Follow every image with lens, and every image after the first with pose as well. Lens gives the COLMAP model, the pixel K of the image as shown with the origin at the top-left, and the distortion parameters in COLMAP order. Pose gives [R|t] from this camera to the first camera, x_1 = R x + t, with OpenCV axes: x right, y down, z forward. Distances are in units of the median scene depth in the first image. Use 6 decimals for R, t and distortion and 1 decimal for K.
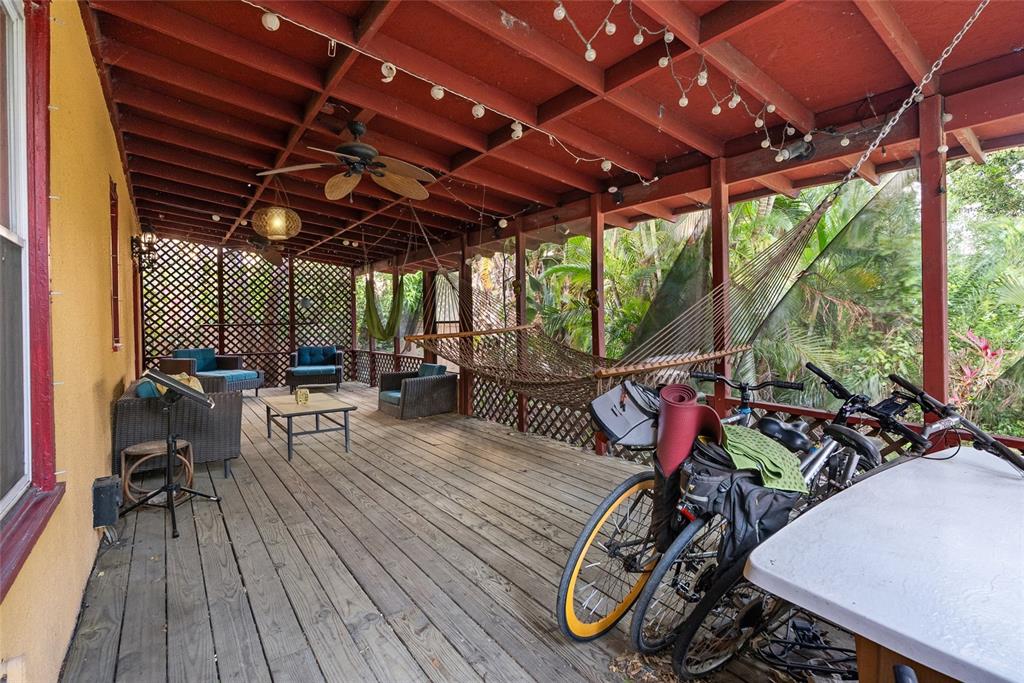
lens RADIAL K [[465.2, 0, 522.7], [0, 465.2, 320.8], [0, 0, 1]] dist [0.001554, -0.001212]
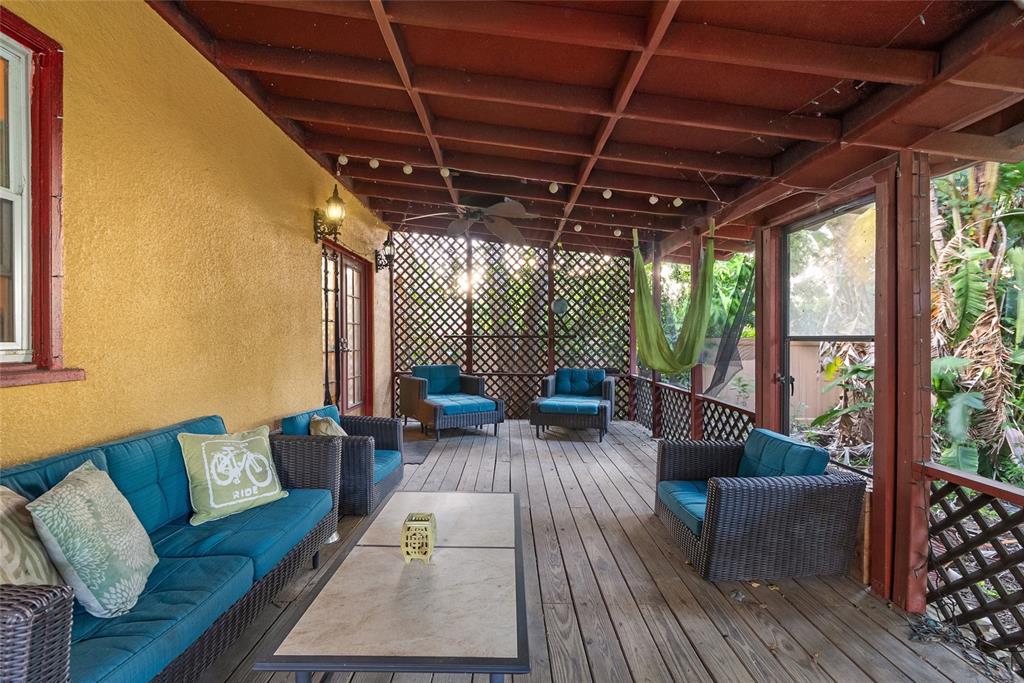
lens RADIAL K [[465.2, 0, 511.7], [0, 465.2, 339.8], [0, 0, 1]] dist [0.001554, -0.001212]
pose [[0.800759, 0.022837, -0.598551, -0.104044], [-0.018207, 0.999739, 0.013786, 0.002725], [0.598709, -0.000141, 0.800966, 0.379423]]
